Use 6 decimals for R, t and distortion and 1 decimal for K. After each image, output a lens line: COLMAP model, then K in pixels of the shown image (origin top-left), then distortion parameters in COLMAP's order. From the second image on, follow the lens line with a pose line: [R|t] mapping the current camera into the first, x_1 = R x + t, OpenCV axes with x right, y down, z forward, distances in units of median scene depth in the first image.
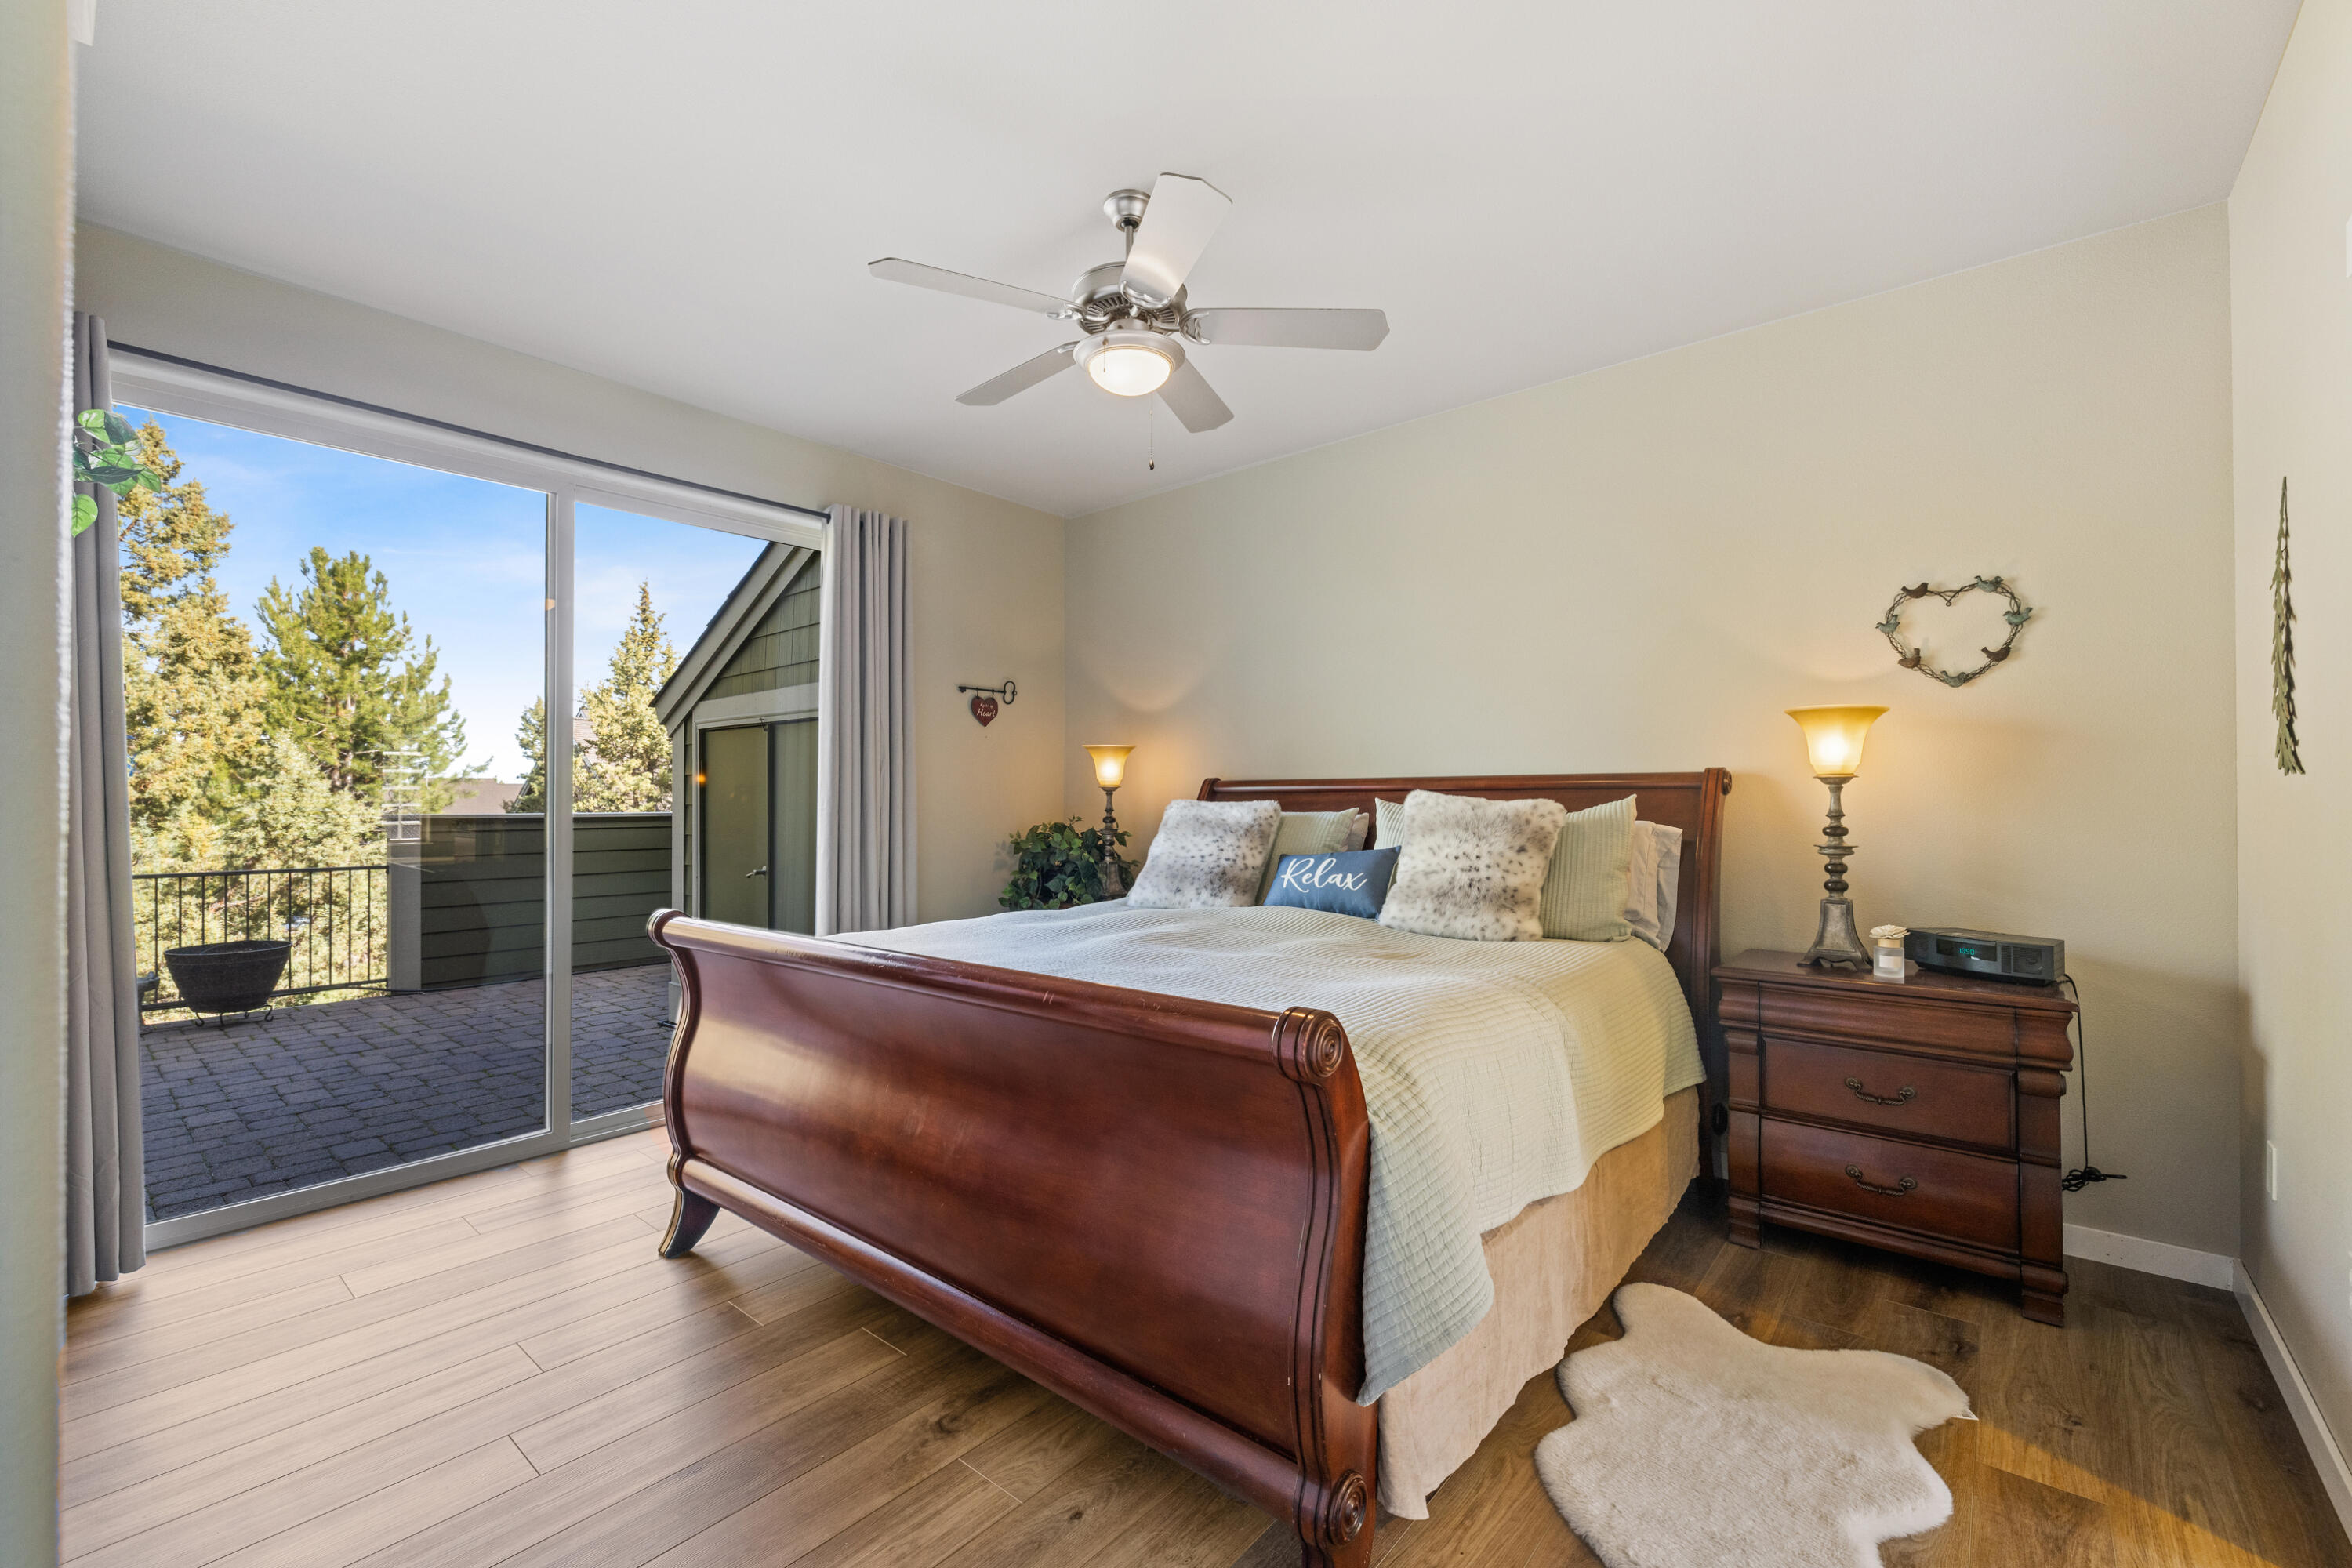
lens RADIAL K [[988.7, 0, 1180.2], [0, 988.7, 782.4], [0, 0, 1]] dist [-0.001885, -0.000148]
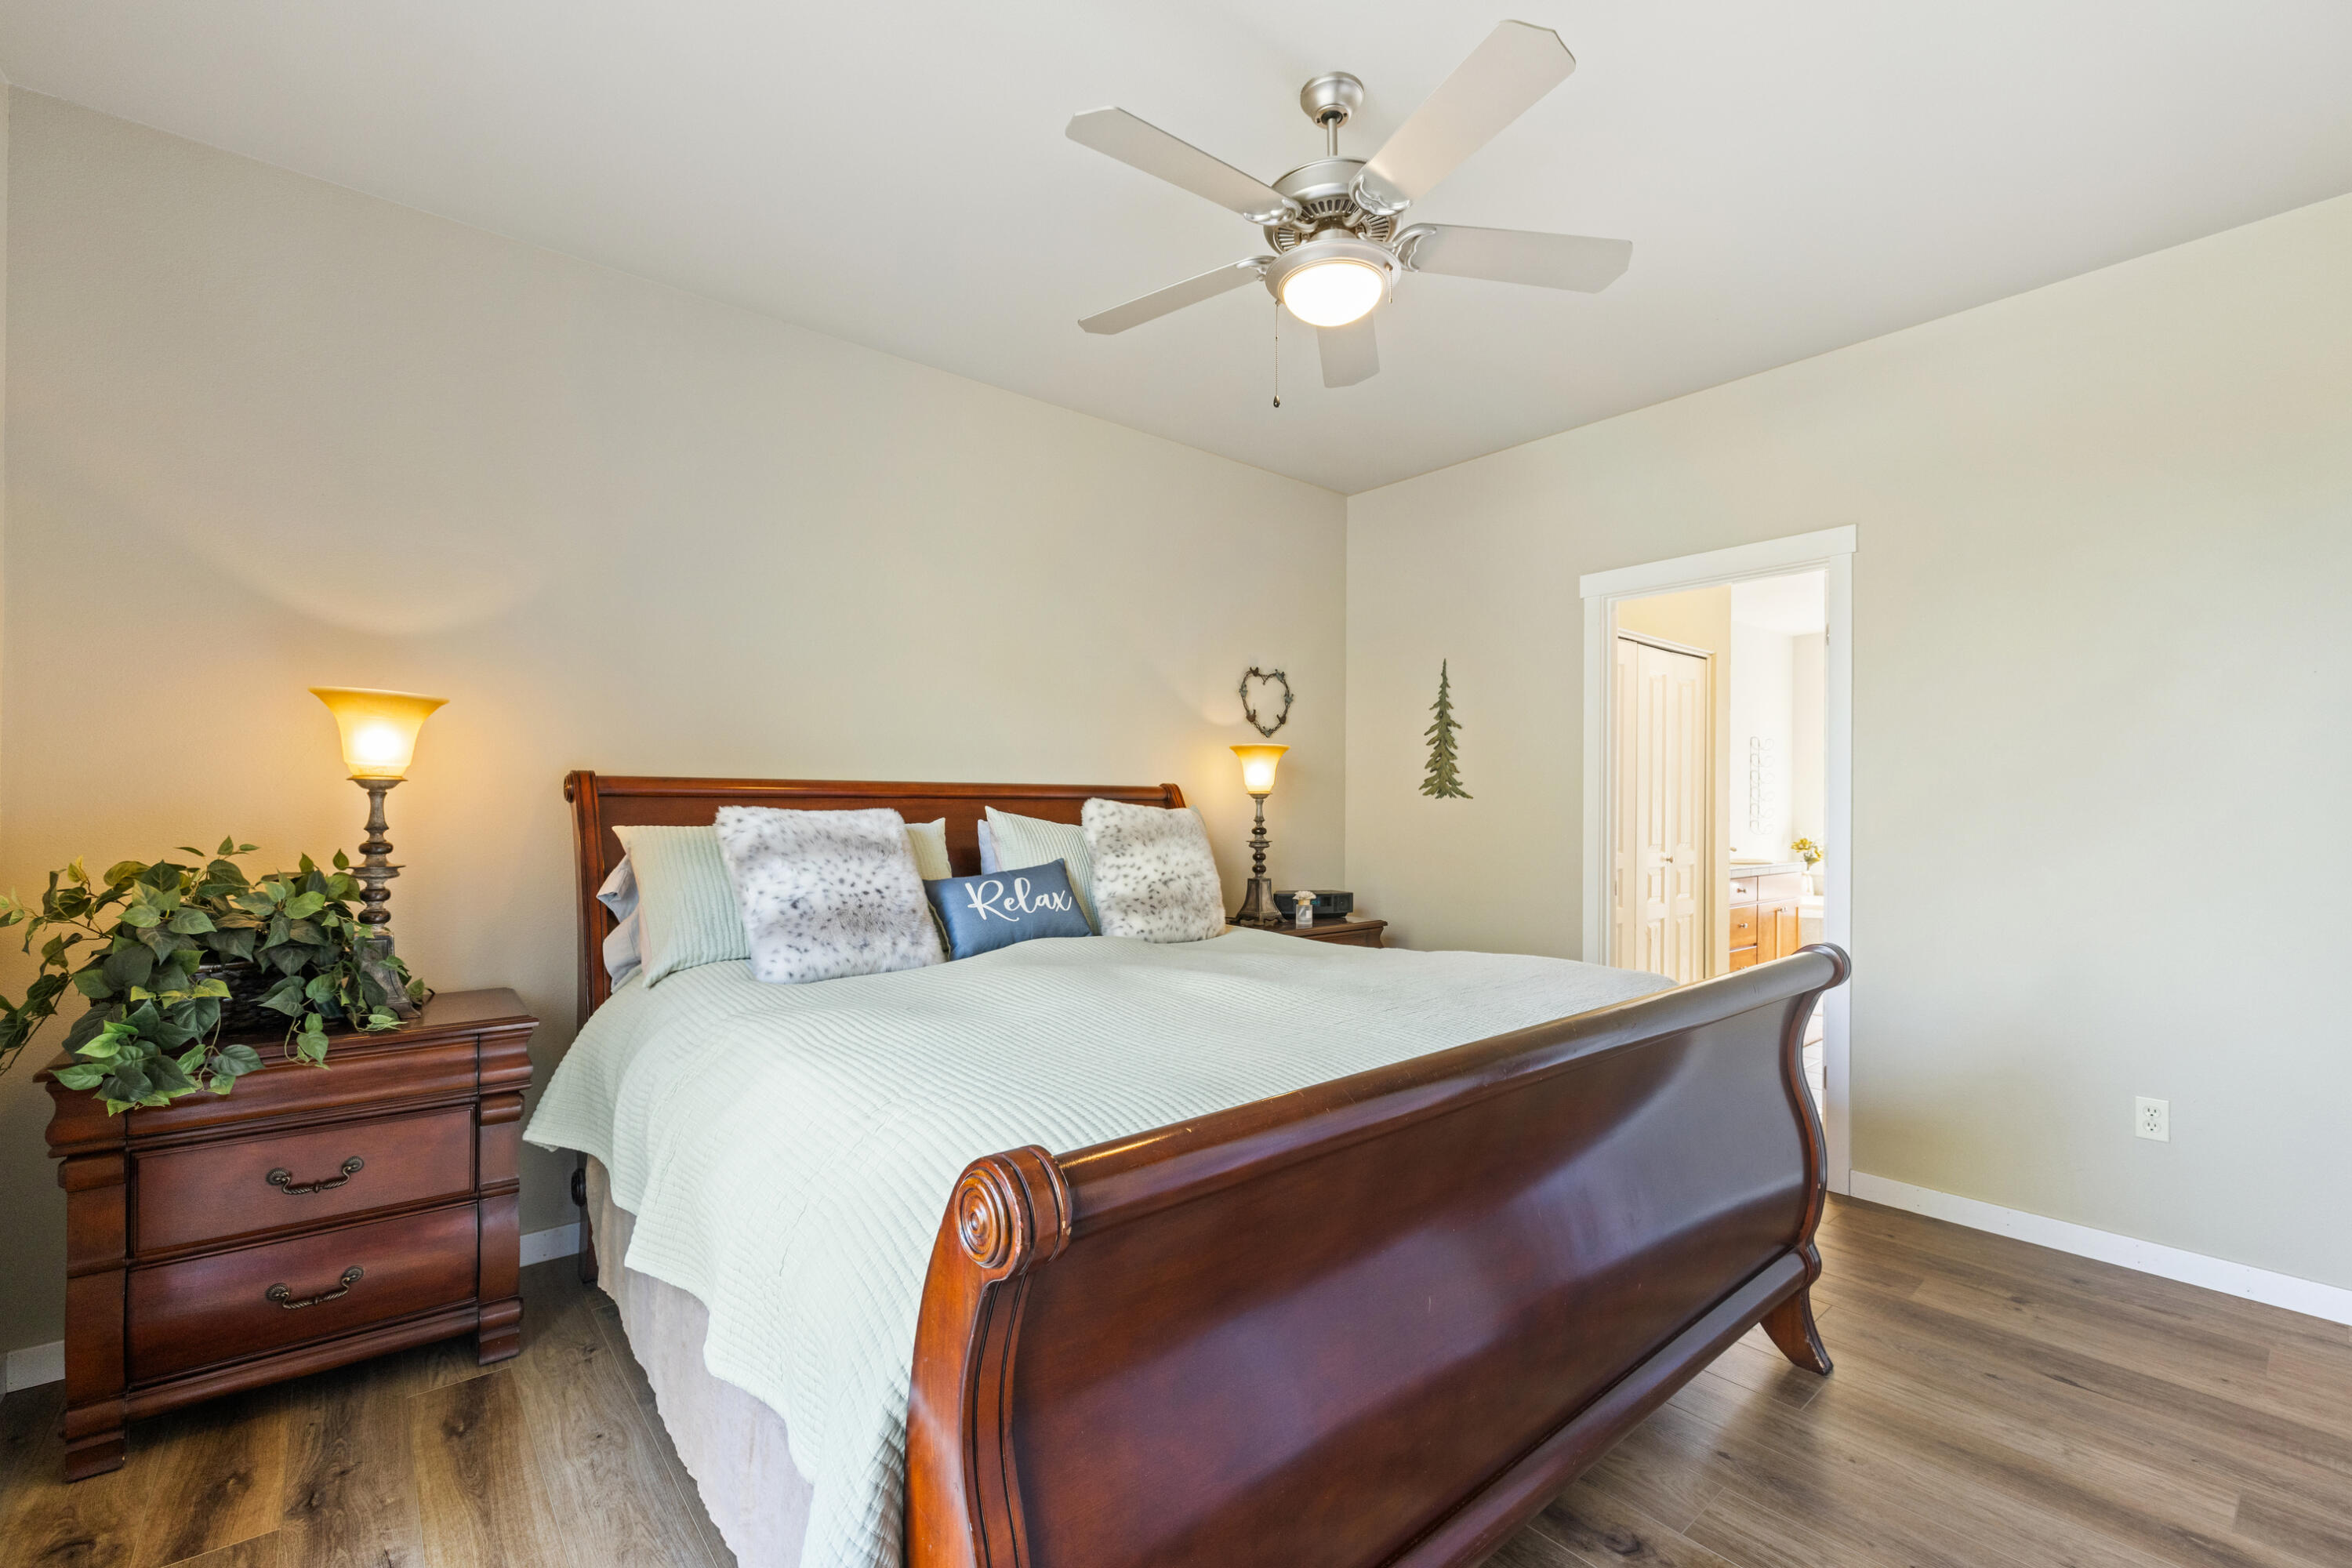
lens RADIAL K [[1015.0, 0, 1192.8], [0, 1015.0, 785.8], [0, 0, 1]] dist [-0.001578, 0.000049]
pose [[0.148535, 0.026609, 0.988549, -0.806740], [-0.017868, 0.999547, -0.024220, 0.020511], [-0.988746, -0.014065, 0.148943, 0.864695]]
